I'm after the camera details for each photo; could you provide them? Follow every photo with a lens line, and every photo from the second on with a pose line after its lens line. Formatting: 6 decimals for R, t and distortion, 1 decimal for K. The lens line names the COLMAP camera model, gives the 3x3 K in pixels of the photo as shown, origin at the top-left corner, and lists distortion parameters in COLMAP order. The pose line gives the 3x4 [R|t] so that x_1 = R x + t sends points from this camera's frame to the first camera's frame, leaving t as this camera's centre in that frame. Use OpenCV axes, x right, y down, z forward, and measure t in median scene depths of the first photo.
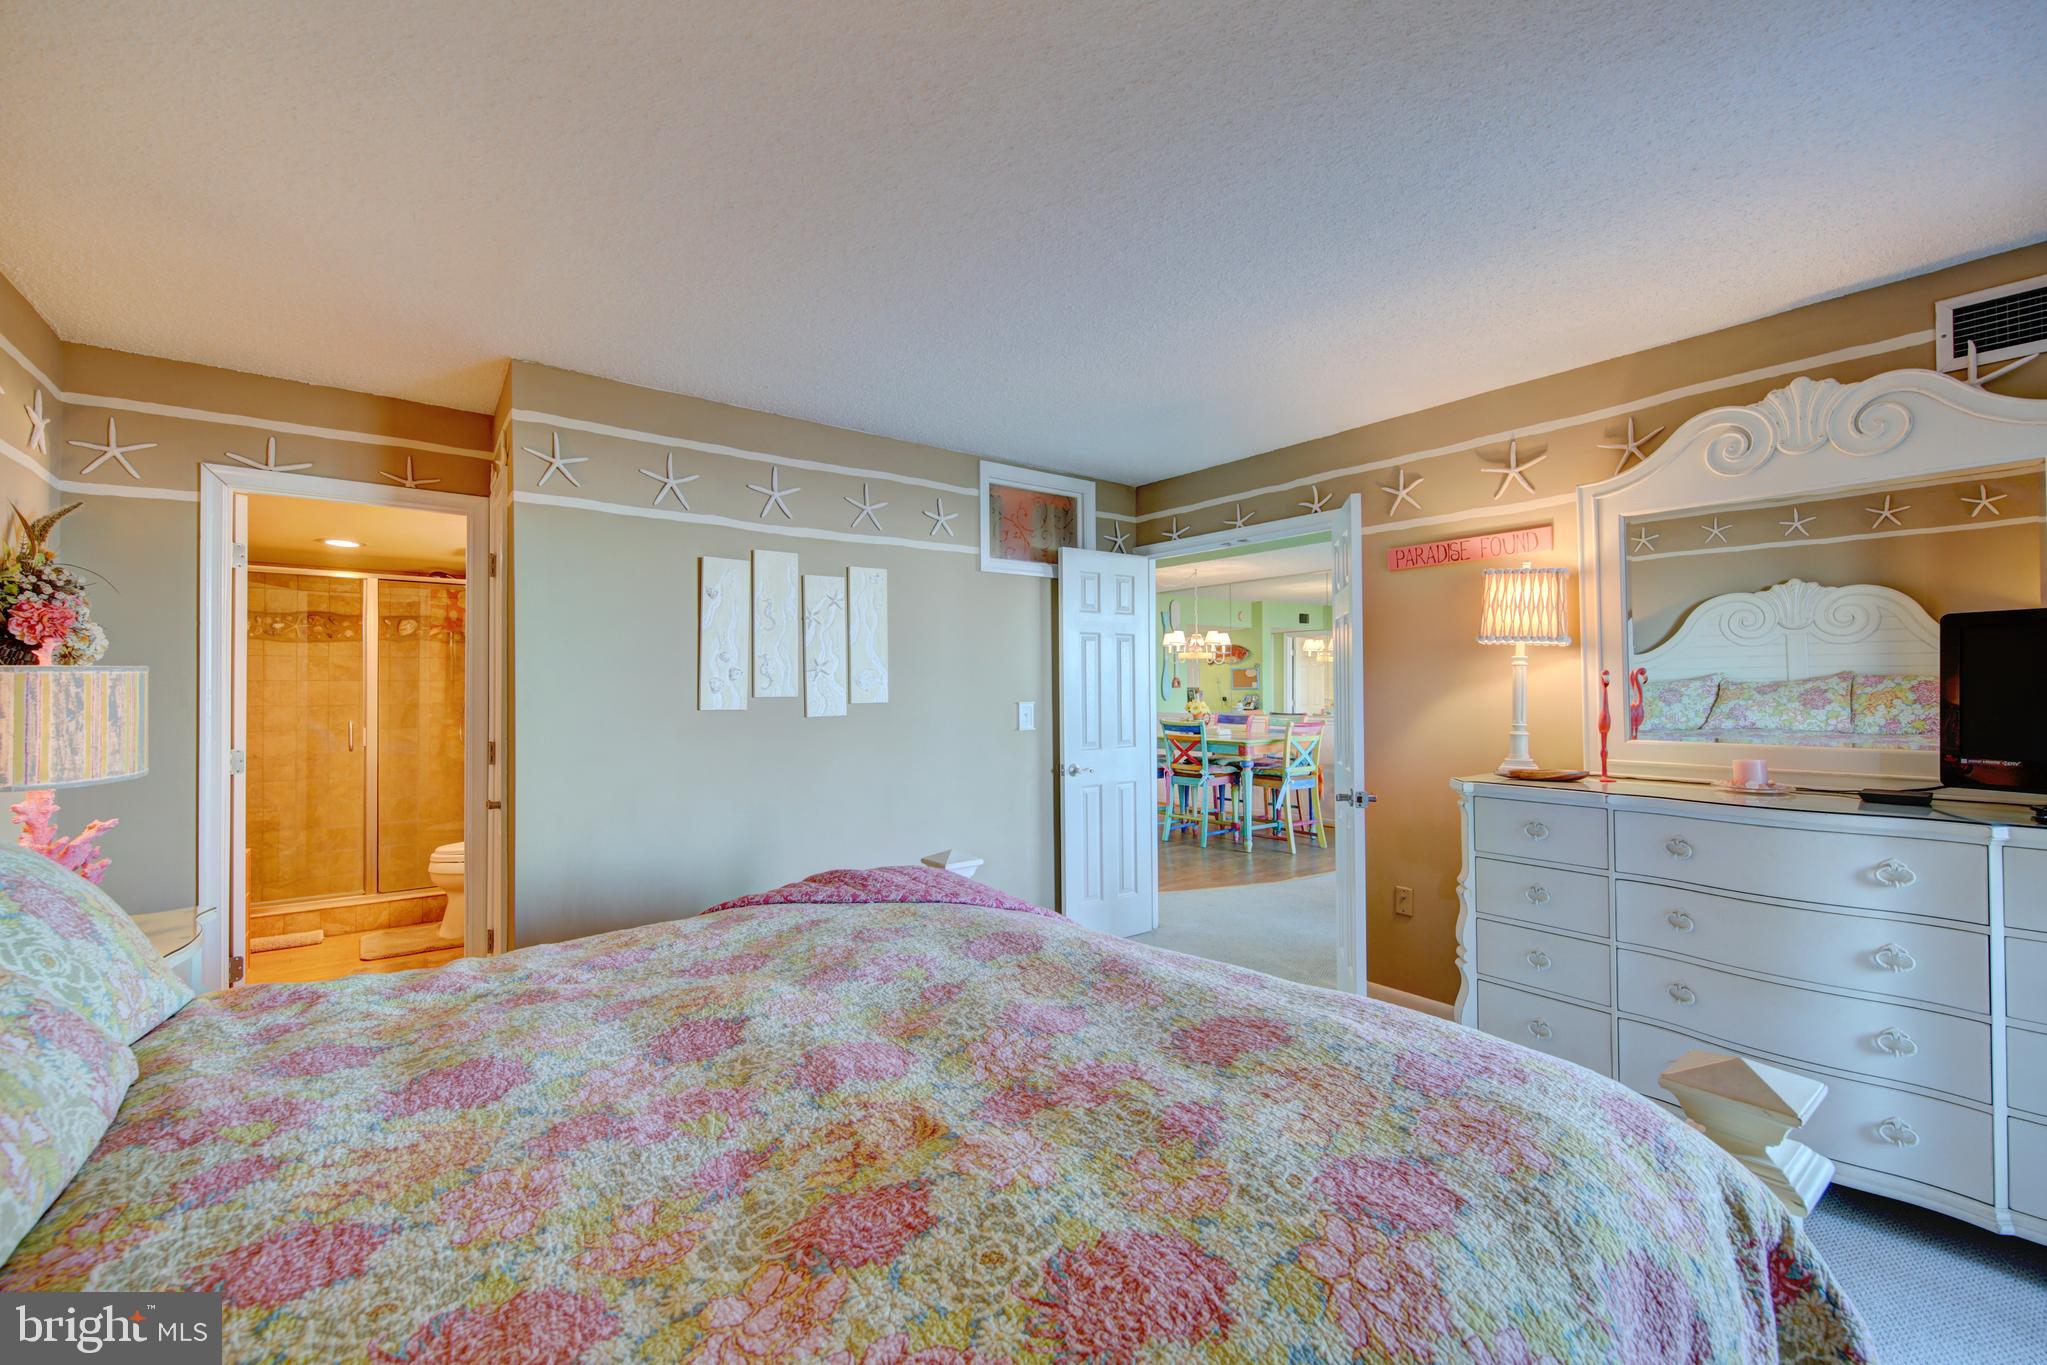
lens RADIAL K [[869.8, 0, 1012.4], [0, 869.8, 677.6], [0, 0, 1]] dist [0.001535, 0.000160]
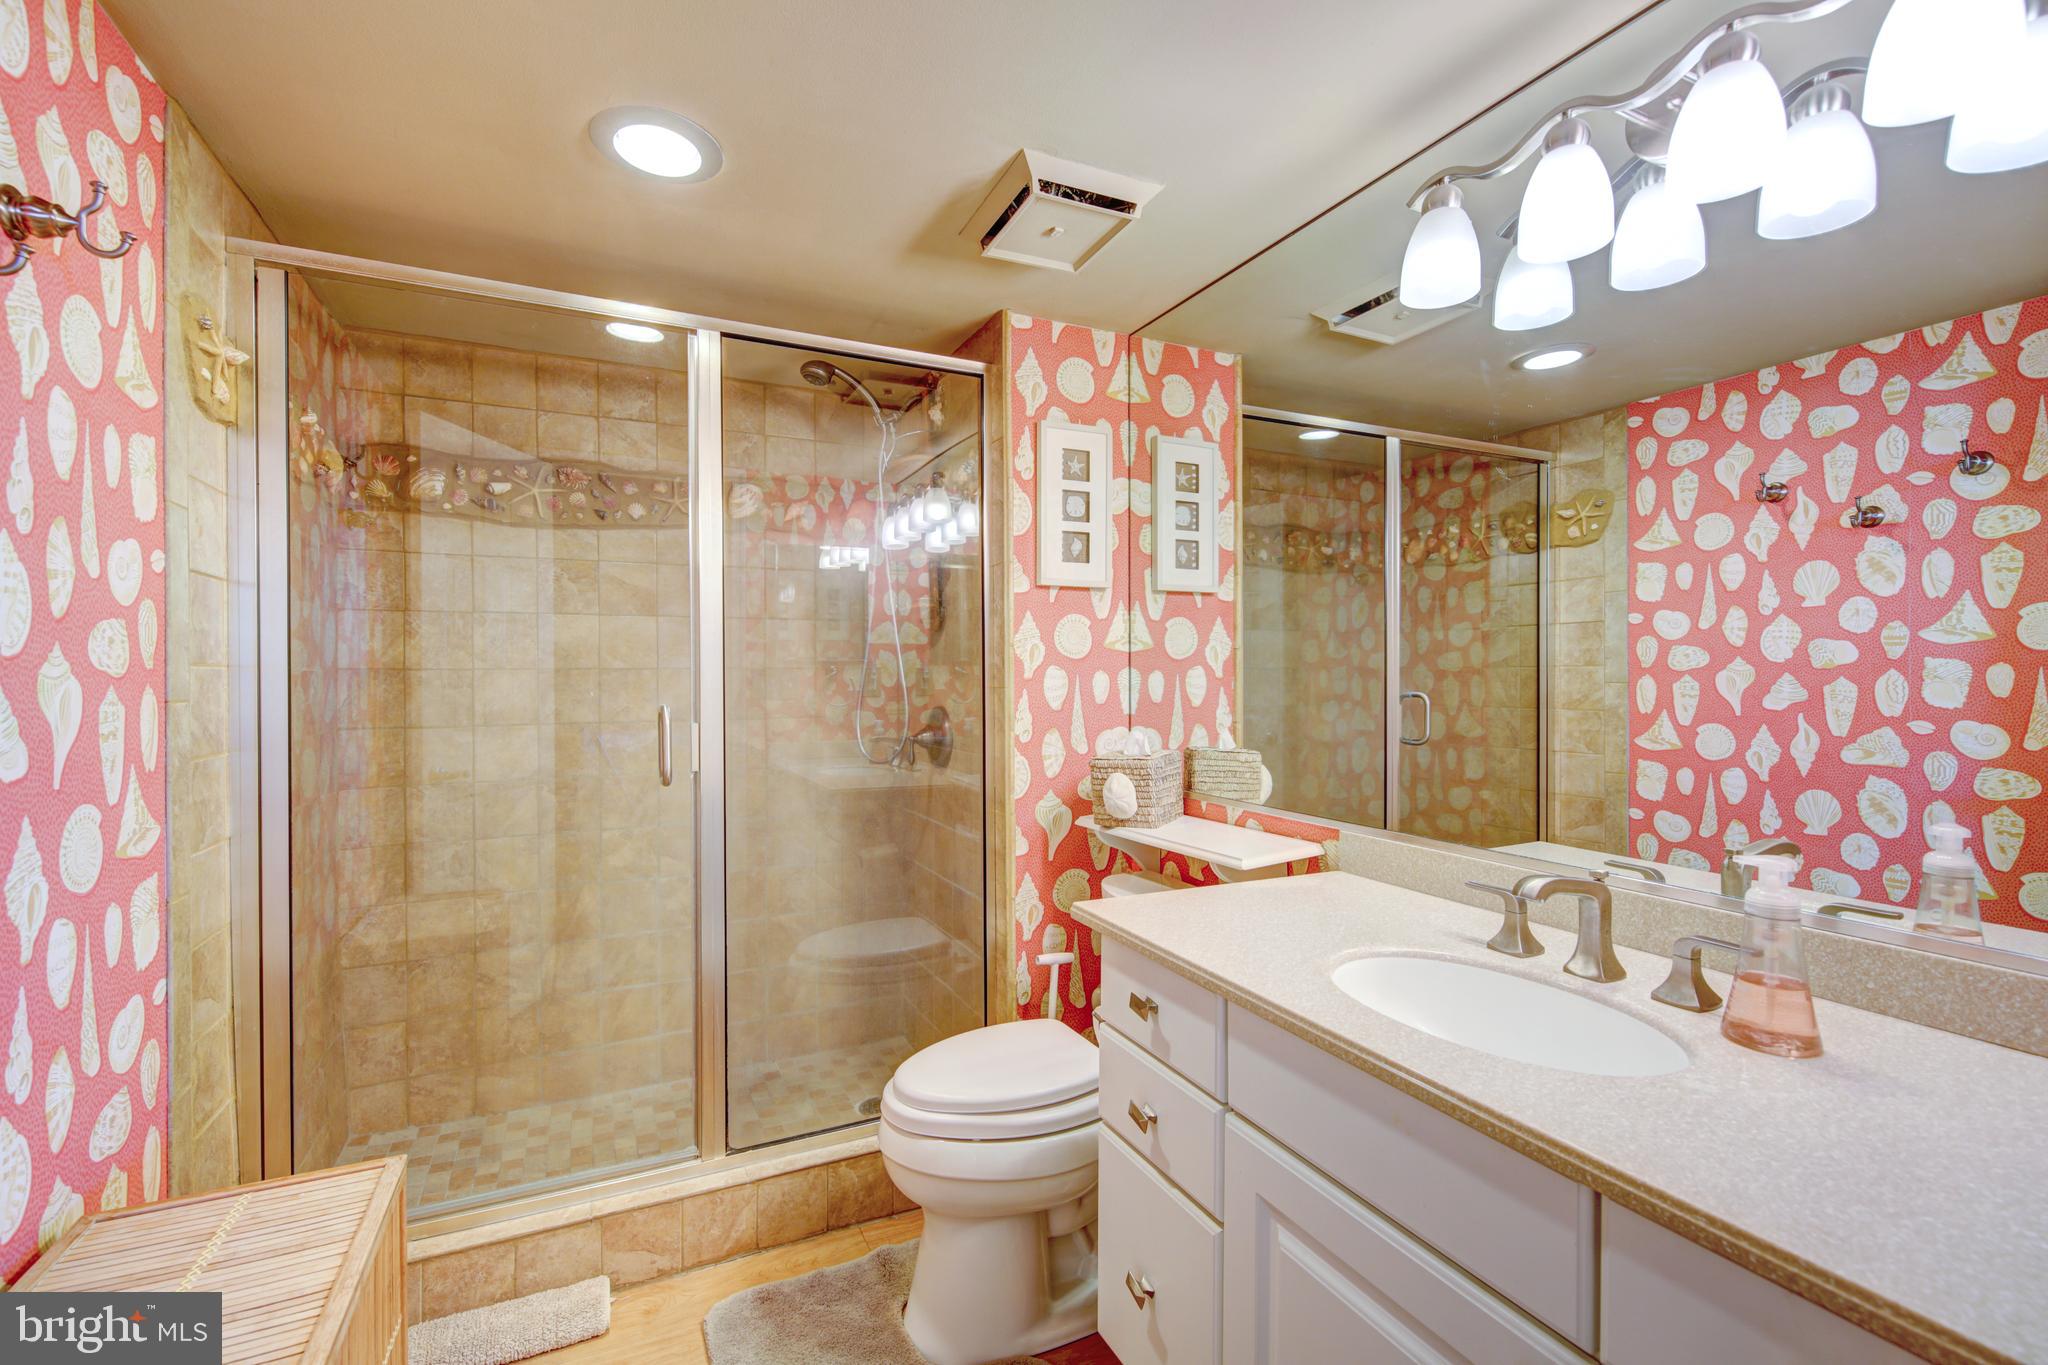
lens RADIAL K [[931.5, 0, 1013.5], [0, 931.5, 678.2], [0, 0, 1]] dist [0.011857, -0.001130]
pose [[0.977002, 0.005329, -0.213164, -0.481395], [-0.000001, 0.999688, 0.024990, 0.024736], [0.213231, -0.024416, 0.976697, 0.583385]]
